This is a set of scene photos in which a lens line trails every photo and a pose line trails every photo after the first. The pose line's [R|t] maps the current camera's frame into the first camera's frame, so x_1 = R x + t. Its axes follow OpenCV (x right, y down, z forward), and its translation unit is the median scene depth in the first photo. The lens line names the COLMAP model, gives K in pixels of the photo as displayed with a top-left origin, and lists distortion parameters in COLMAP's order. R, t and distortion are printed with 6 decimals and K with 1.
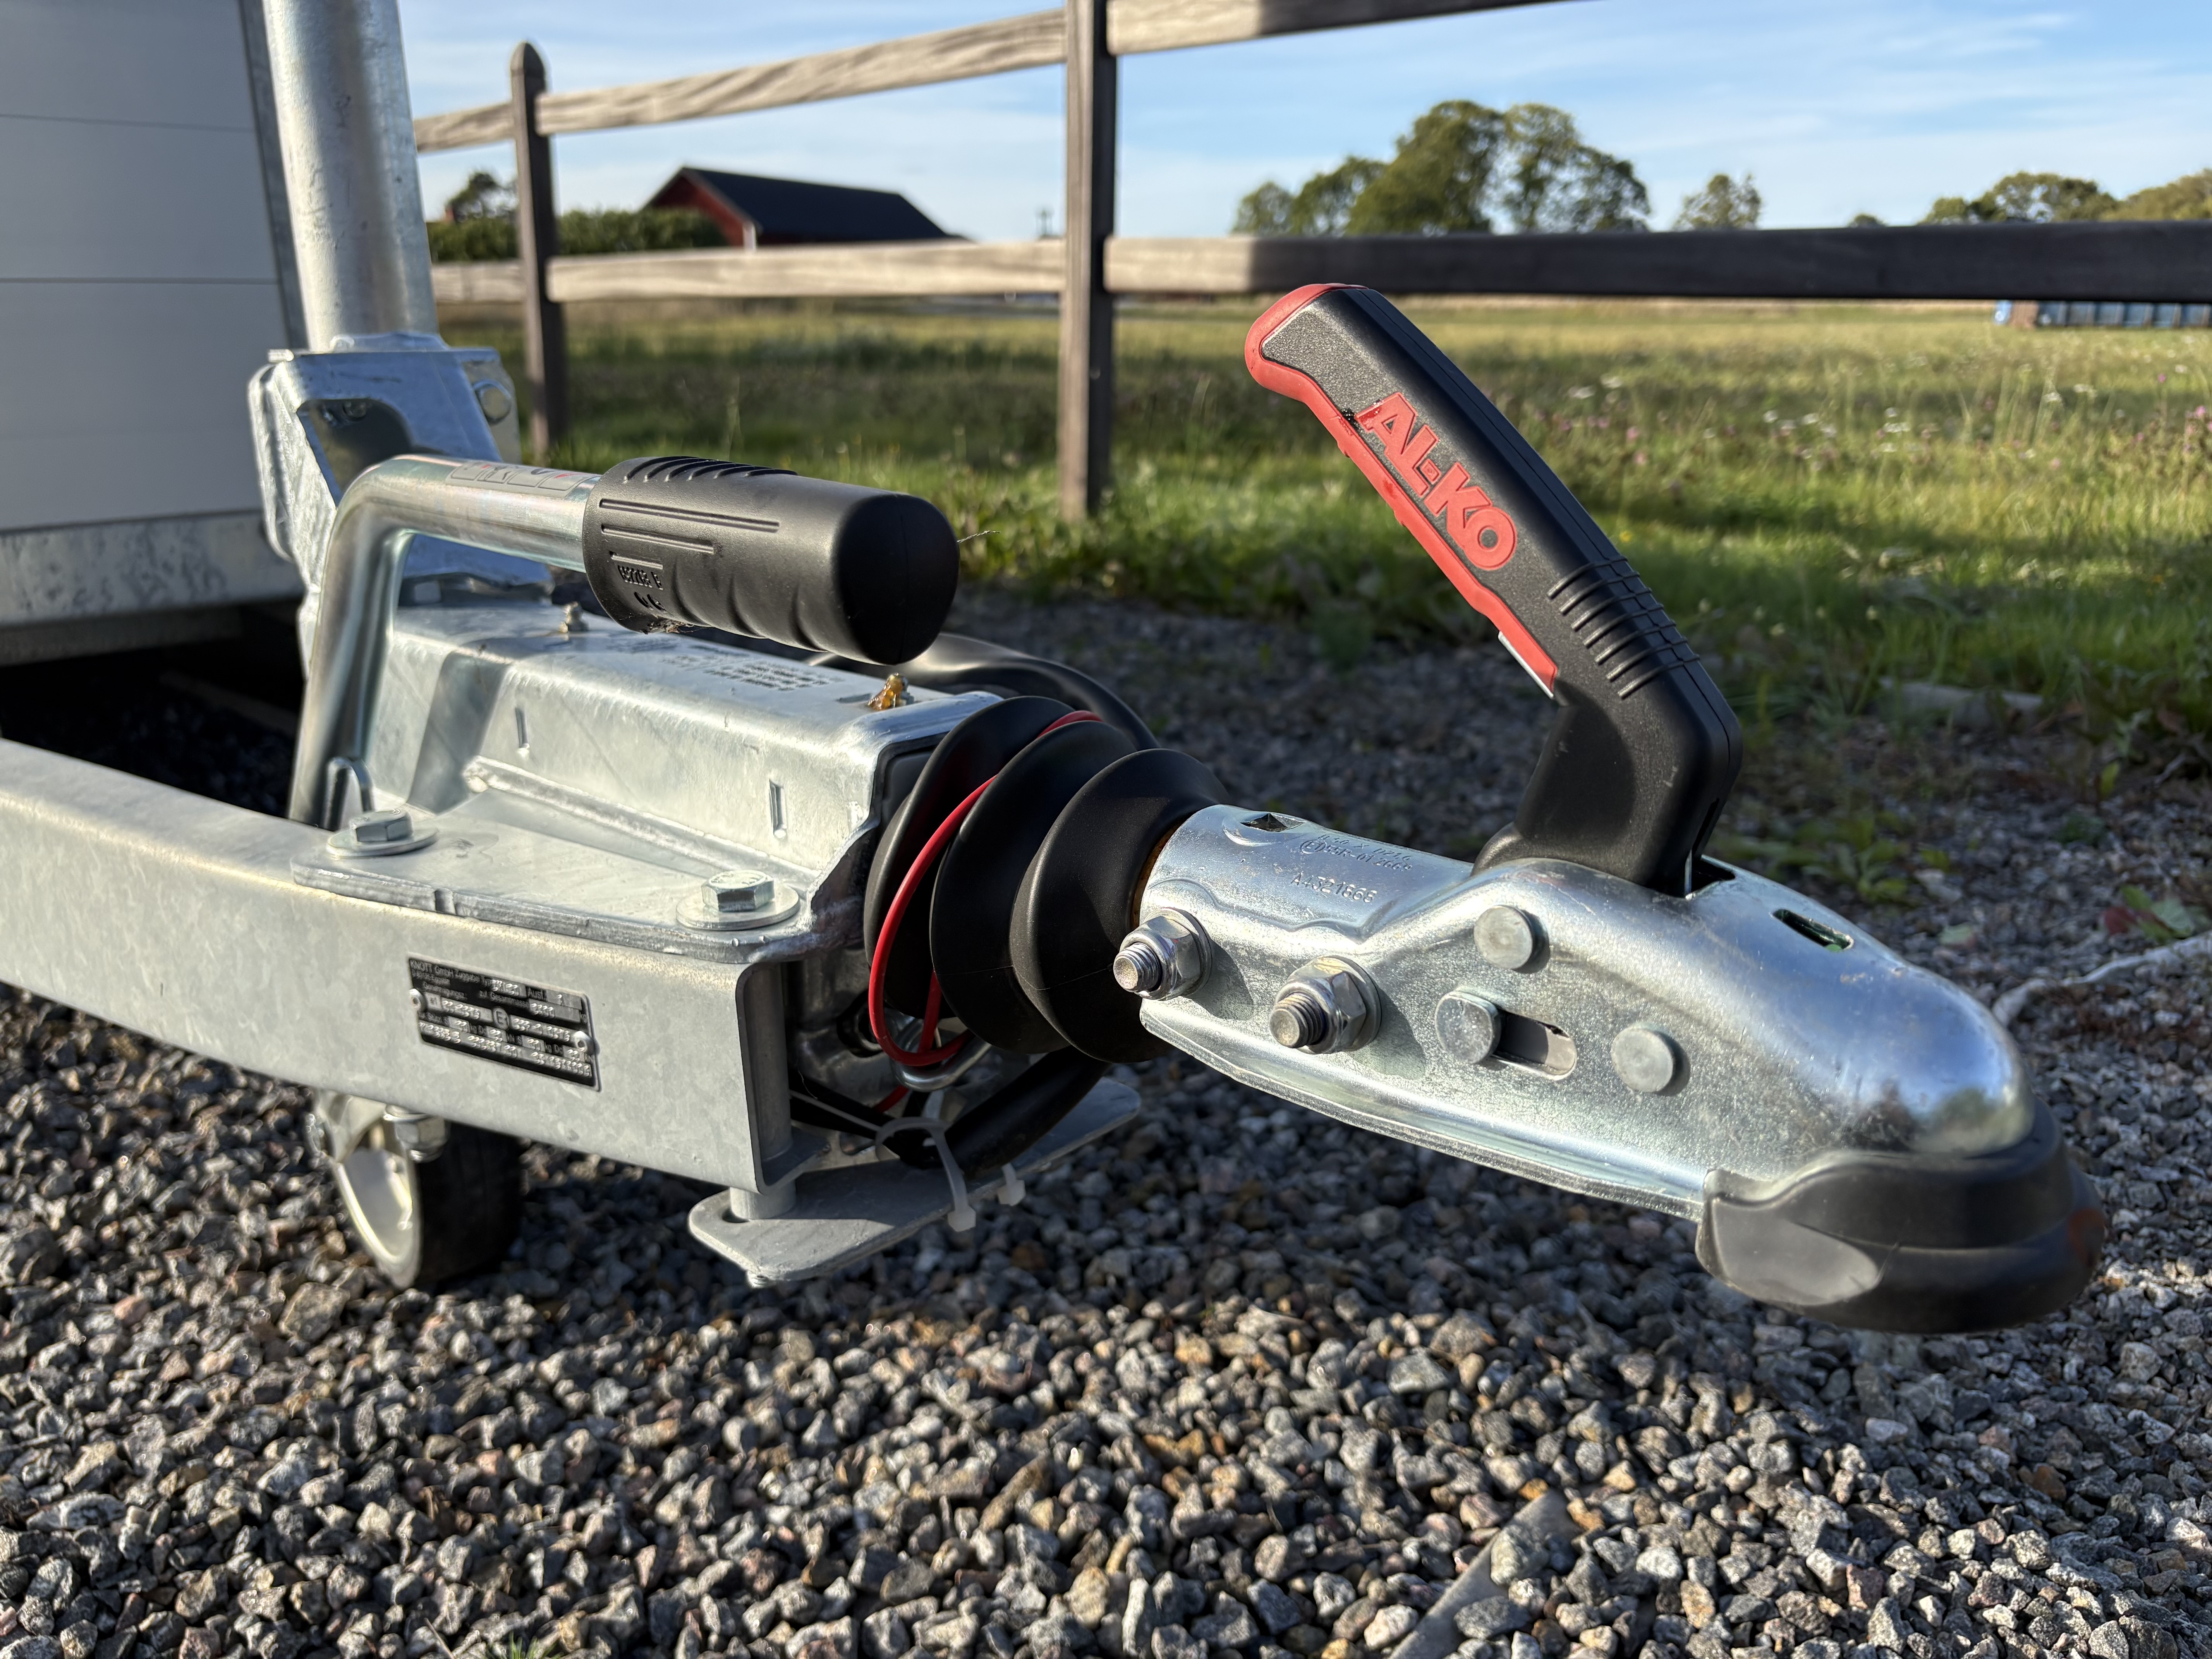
lens RADIAL K [[1689.1, 0, 1120.6], [0, 1689.1, 864.0], [0, 0, 1]] dist [0.001984, -0.036152]
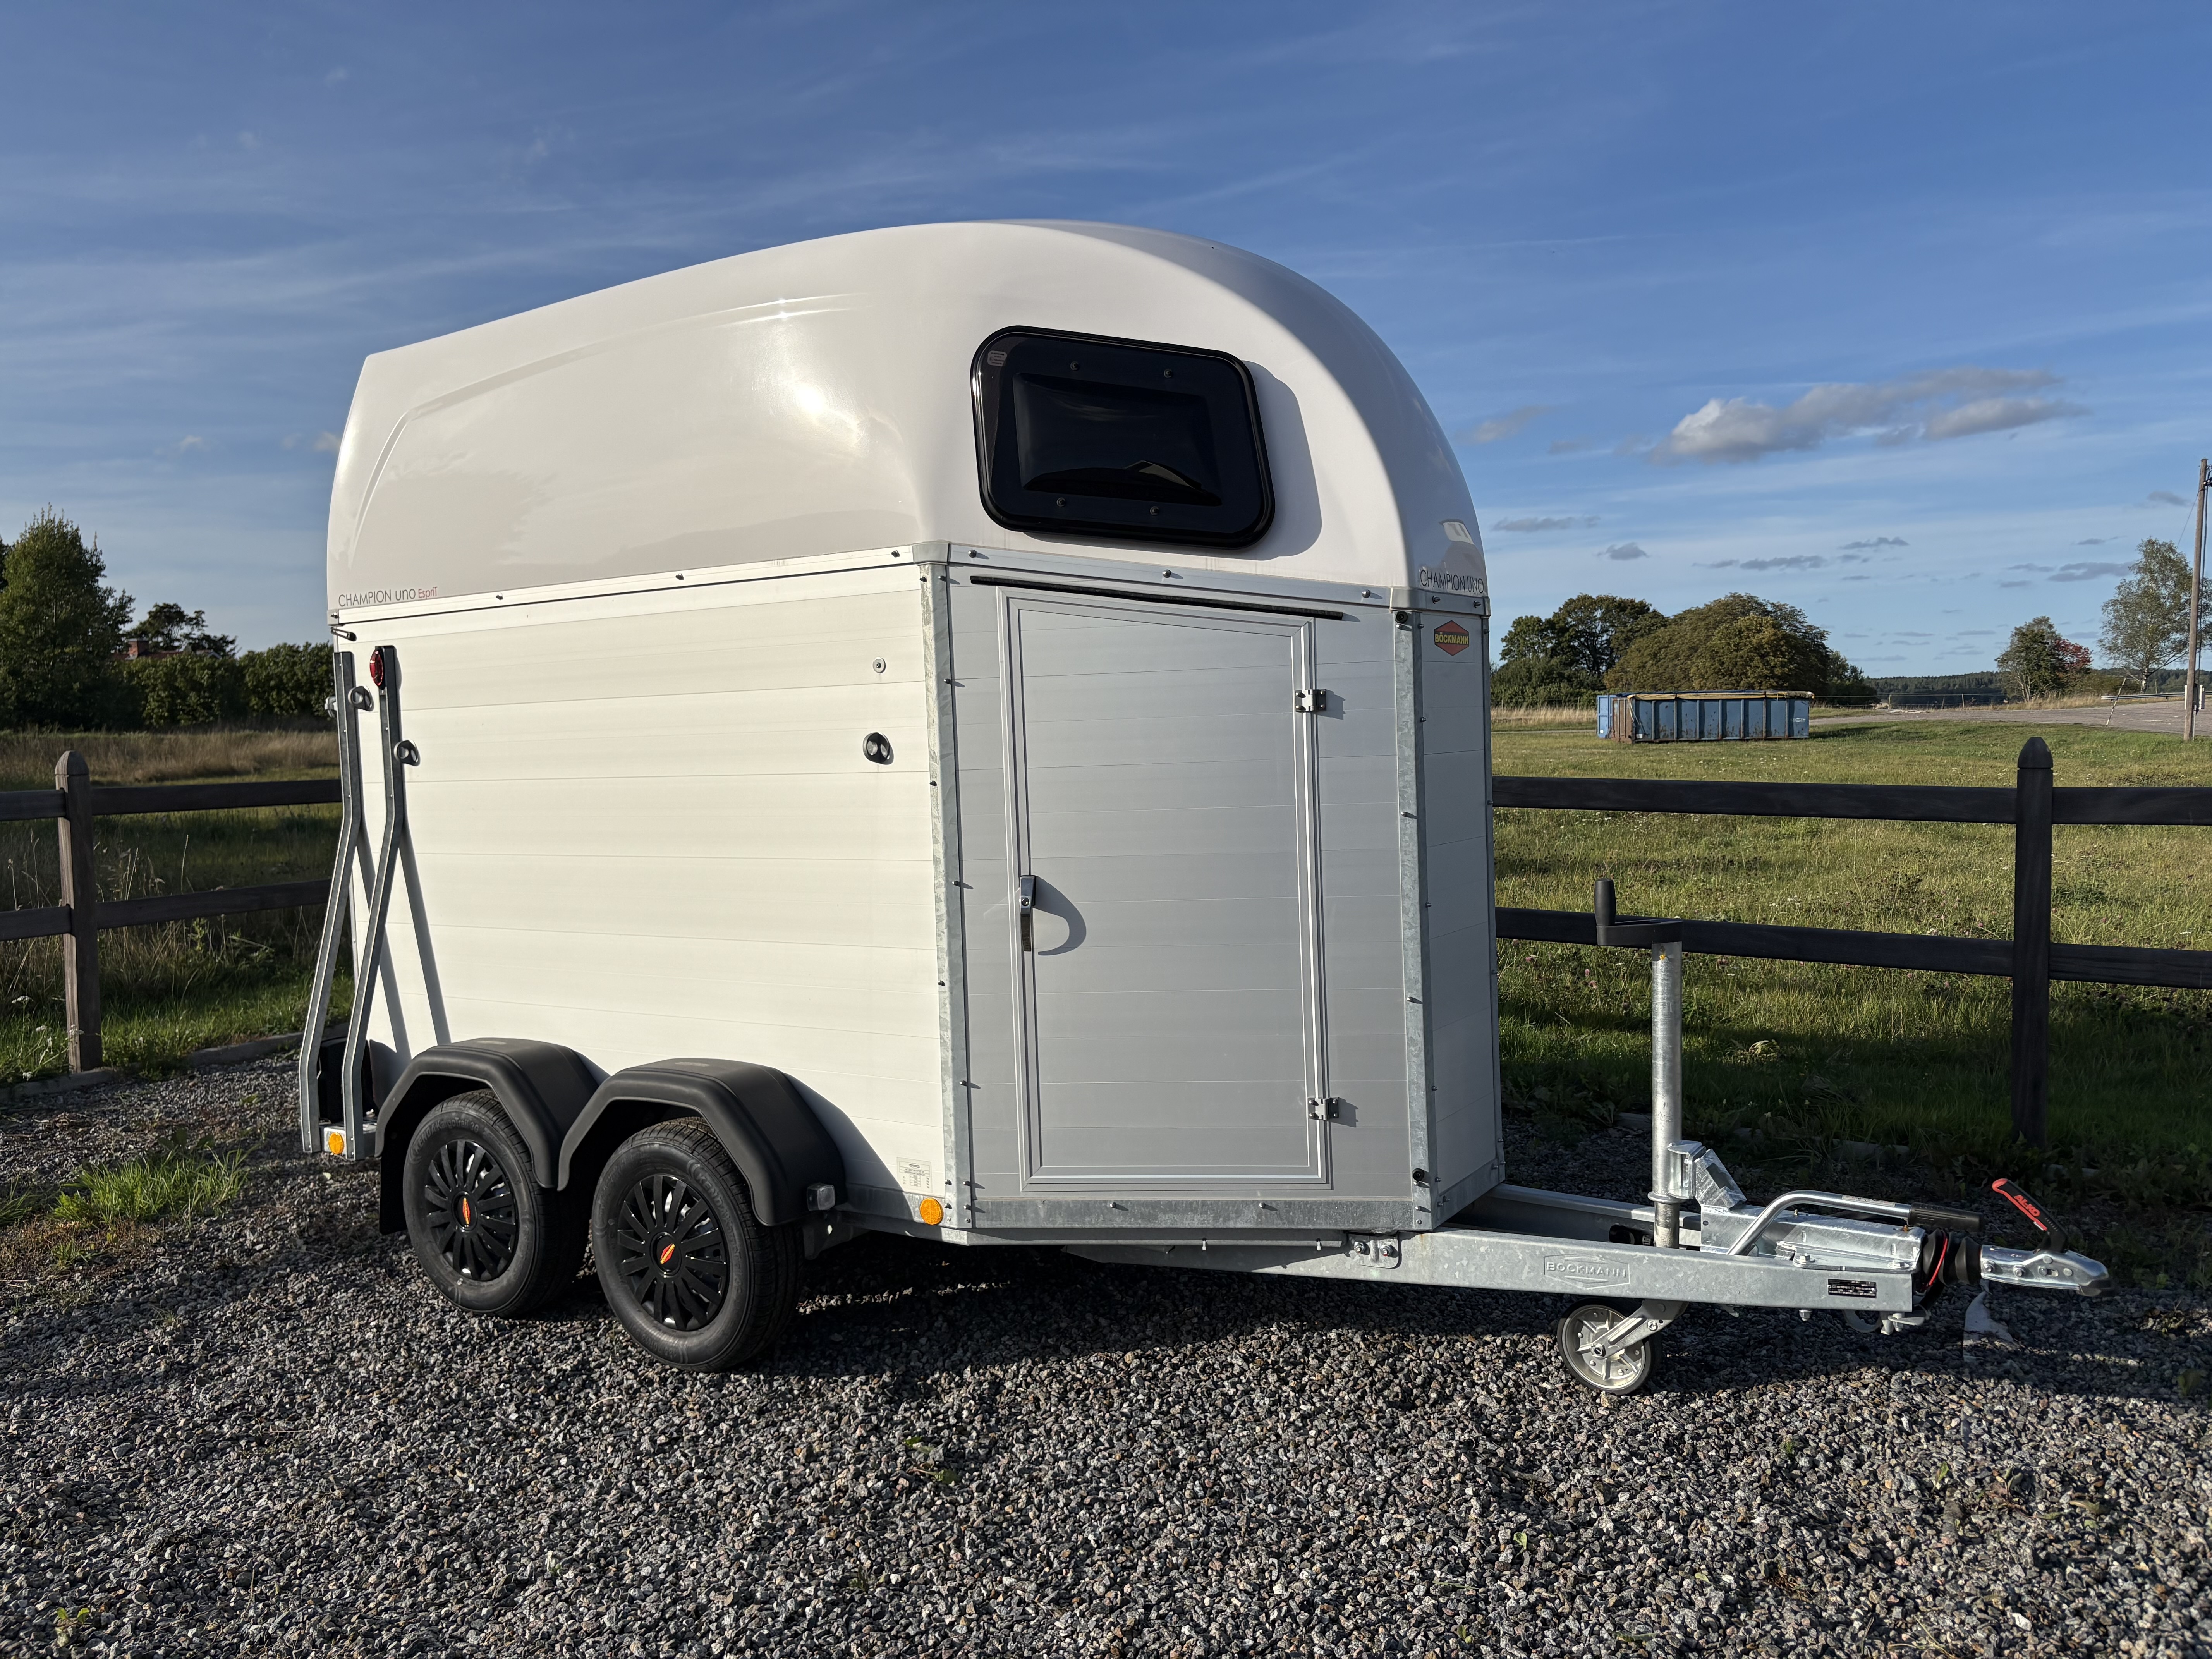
lens RADIAL K [[1657.3, 0, 1075.6], [0, 1657.3, 838.1], [0, 0, 1]] dist [0.037539, -0.036038]
pose [[0.984882, -0.033731, 0.169911, -2.667408], [0.073474, 0.969601, -0.233401, -0.185781], [-0.156873, 0.242356, 0.957421, -3.070055]]
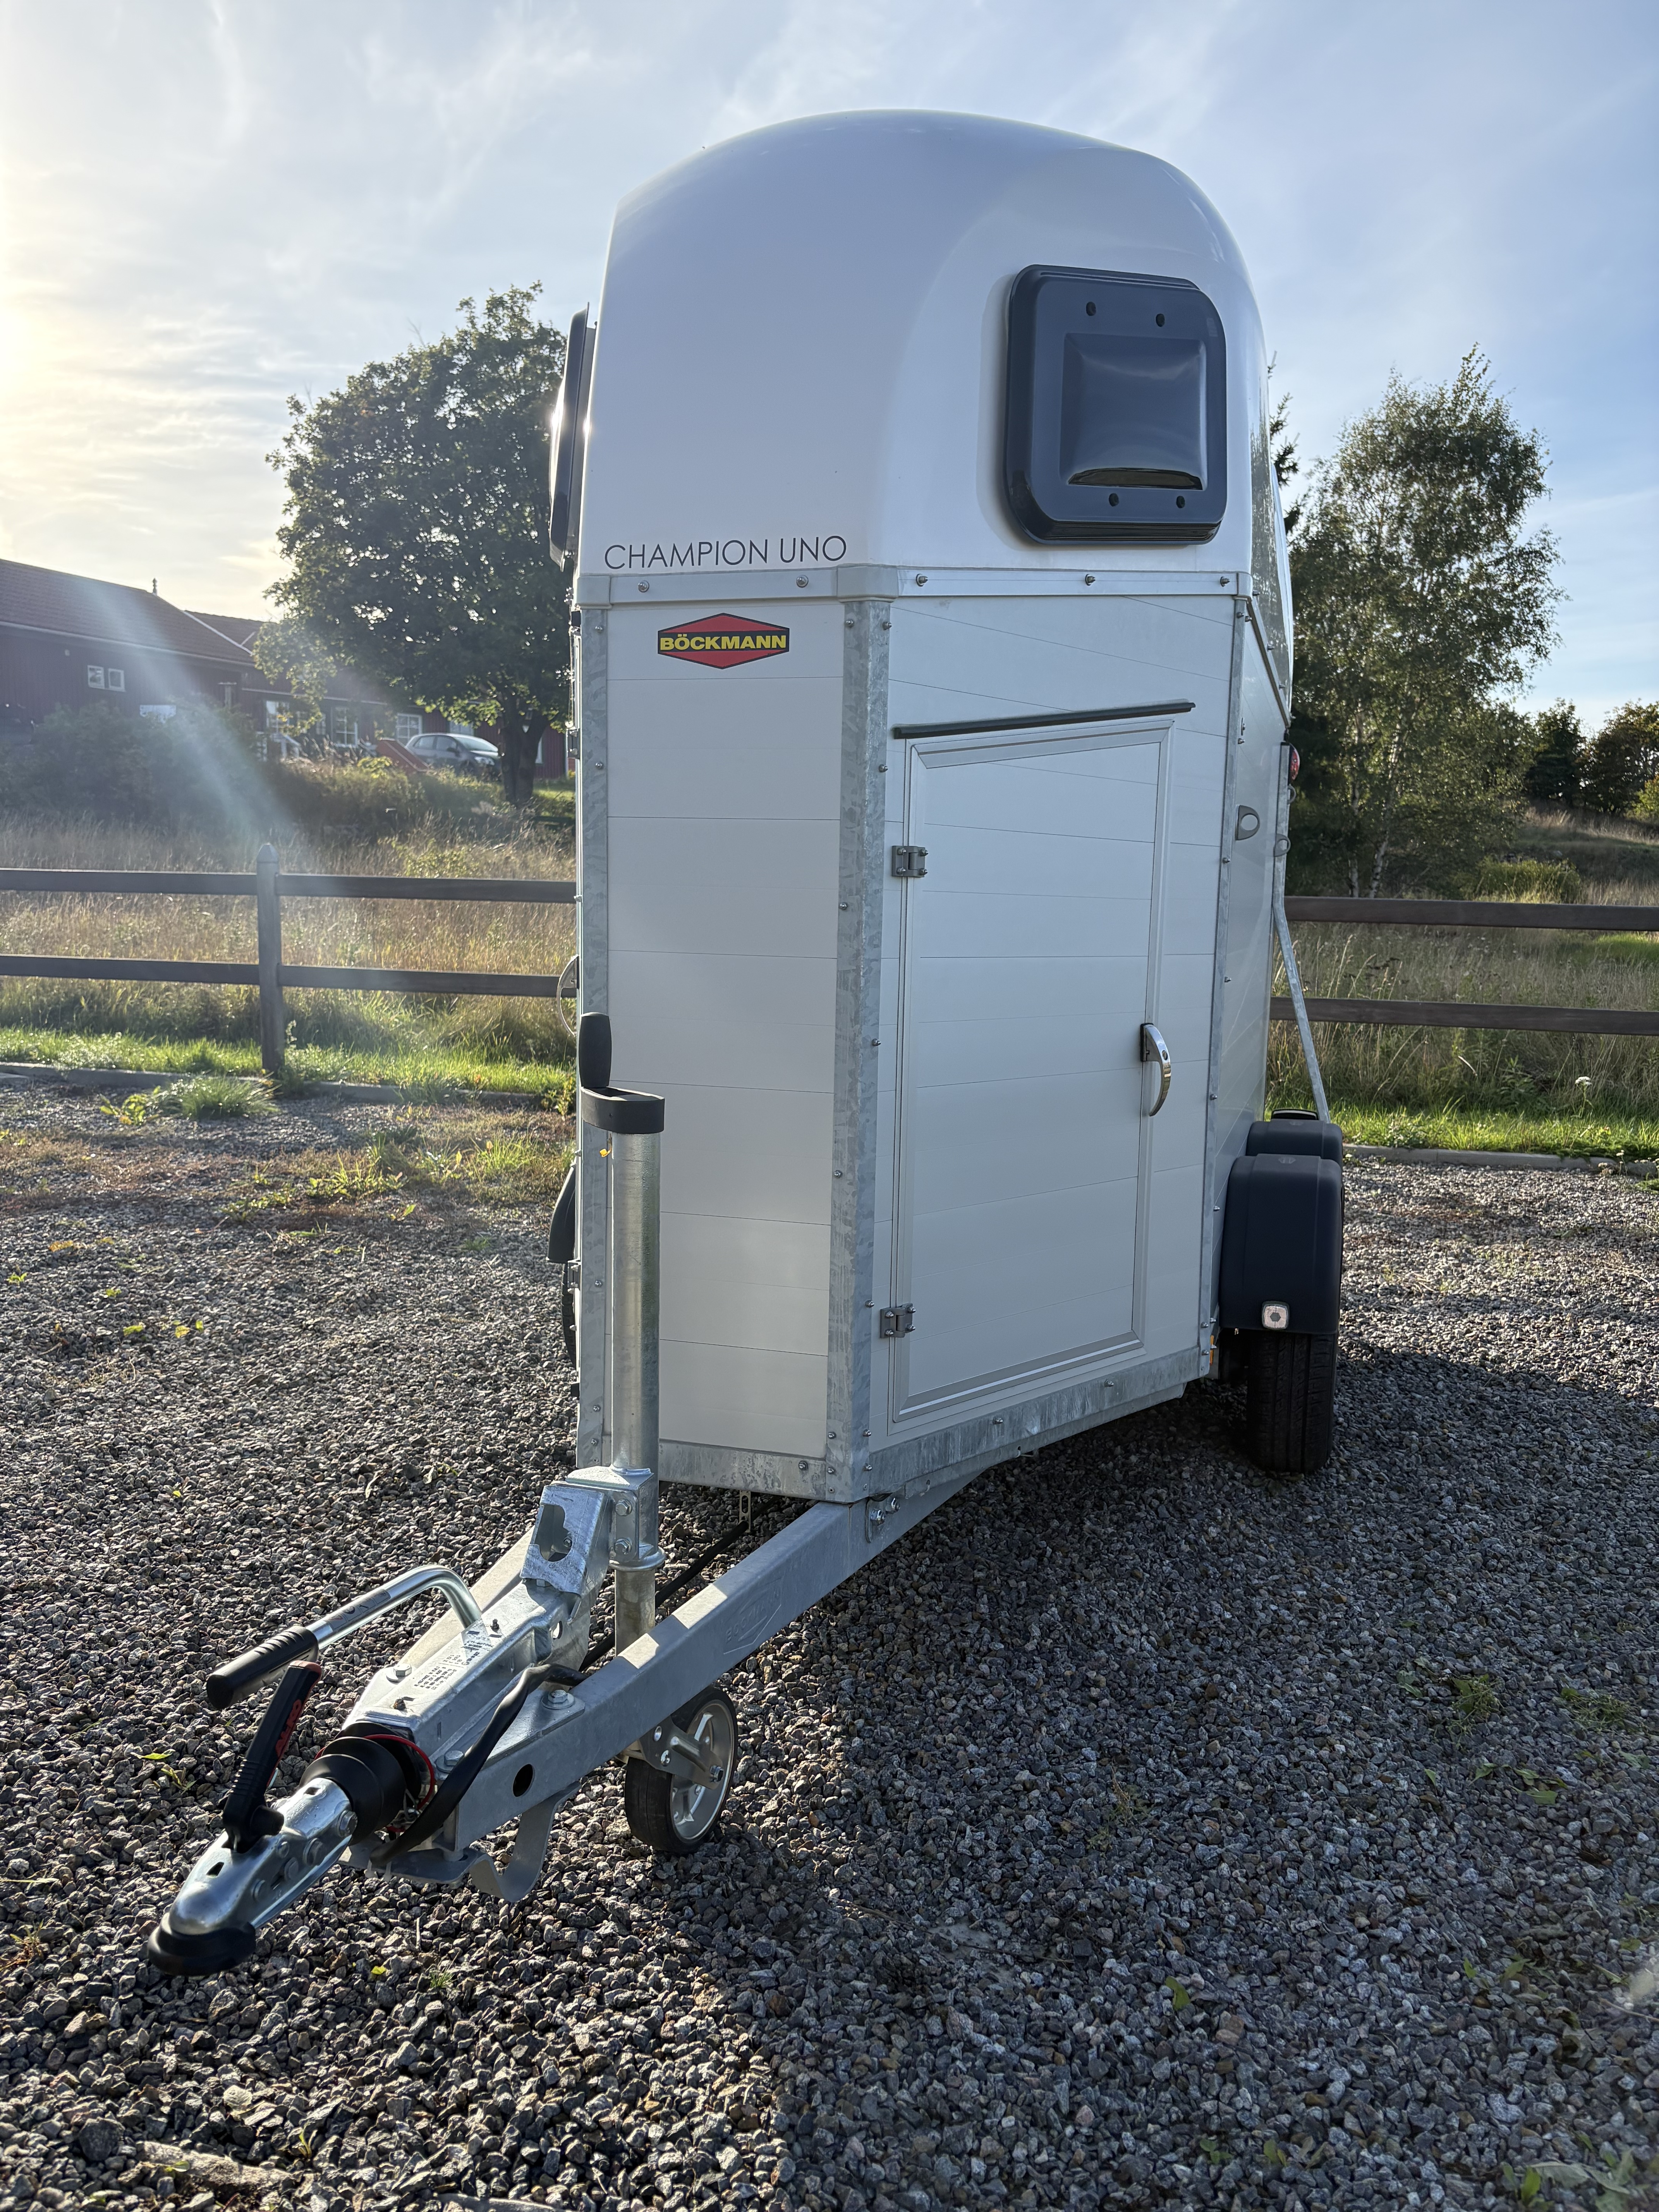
lens RADIAL K [[1657.3, 0, 845.3], [0, 1657.3, 1108.0], [0, 0, 1]] dist [0.037539, -0.036038]
pose [[0.453434, 0.132916, -0.881323, 1.878642], [-0.294182, 0.955722, -0.007217, -0.924385], [0.841341, 0.262542, 0.472458, -0.089278]]
